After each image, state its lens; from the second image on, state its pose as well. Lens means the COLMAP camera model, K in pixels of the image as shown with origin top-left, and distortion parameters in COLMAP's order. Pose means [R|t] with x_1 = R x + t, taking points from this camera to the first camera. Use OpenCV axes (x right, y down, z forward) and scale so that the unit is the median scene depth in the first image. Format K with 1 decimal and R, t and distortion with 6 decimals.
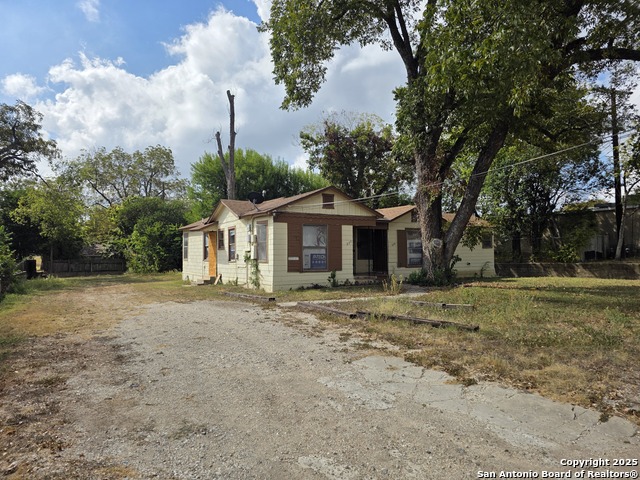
lens RADIAL K [[444.5, 0, 320.0], [0, 444.5, 240.0], [0, 0, 1]] dist [0.105511, -0.094324]
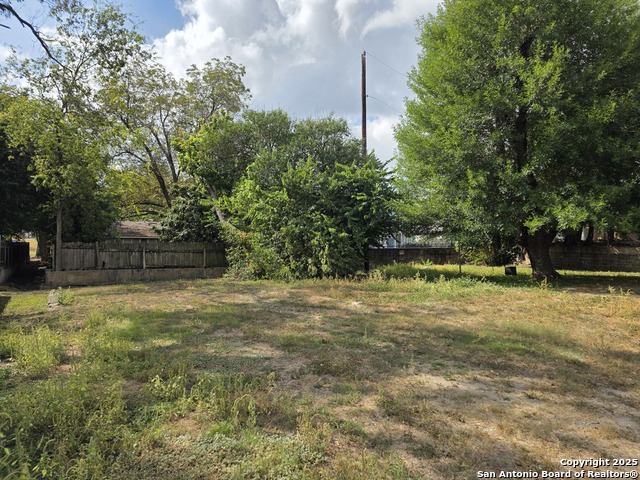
lens RADIAL K [[443.9, 0, 320.0], [0, 443.9, 240.0], [0, 0, 1]] dist [0.100795, -0.093771]
pose [[0.999911, 0.011952, 0.005861, -0.273867], [-0.012139, 0.999380, 0.033064, 0.018986], [-0.005462, -0.033132, 0.999436, 0.451703]]
